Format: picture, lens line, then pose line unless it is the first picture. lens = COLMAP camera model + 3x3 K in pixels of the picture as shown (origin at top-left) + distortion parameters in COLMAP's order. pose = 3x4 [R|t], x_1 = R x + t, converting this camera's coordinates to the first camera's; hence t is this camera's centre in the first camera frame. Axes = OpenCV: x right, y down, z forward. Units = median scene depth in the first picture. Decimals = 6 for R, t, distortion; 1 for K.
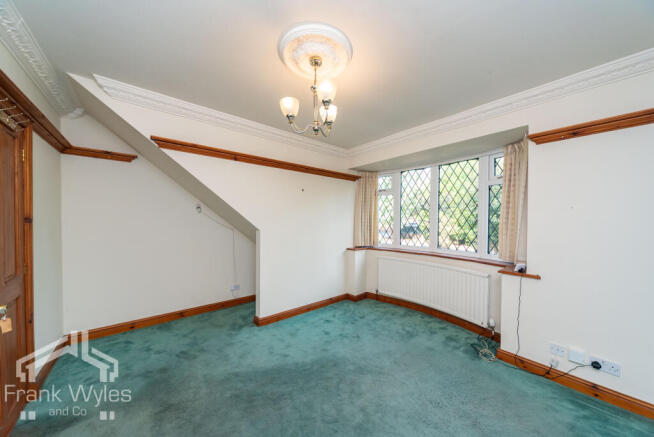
lens RADIAL K [[224.0, 0, 328.8], [0, 224.0, 220.6], [0, 0, 1]] dist [0.000824, 0.000033]
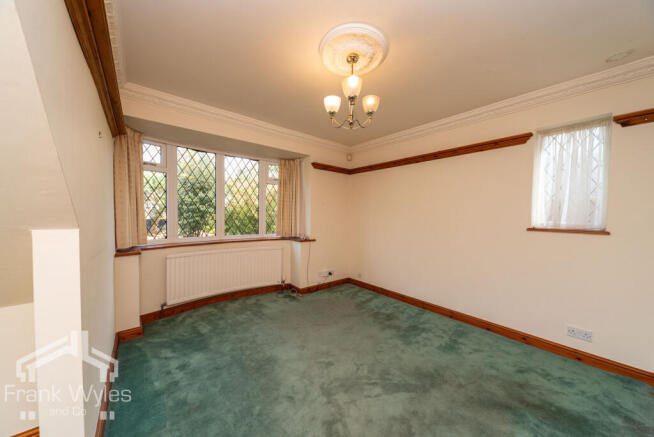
lens RADIAL K [[224.0, 0, 327.9], [0, 224.0, 220.7], [0, 0, 1]] dist [0.000824, 0.000033]
pose [[0.001500, -0.035923, 0.999353, -0.605701], [-0.013877, 0.999258, 0.035940, 0.013527], [-0.999903, -0.013922, 0.001000, 0.581853]]
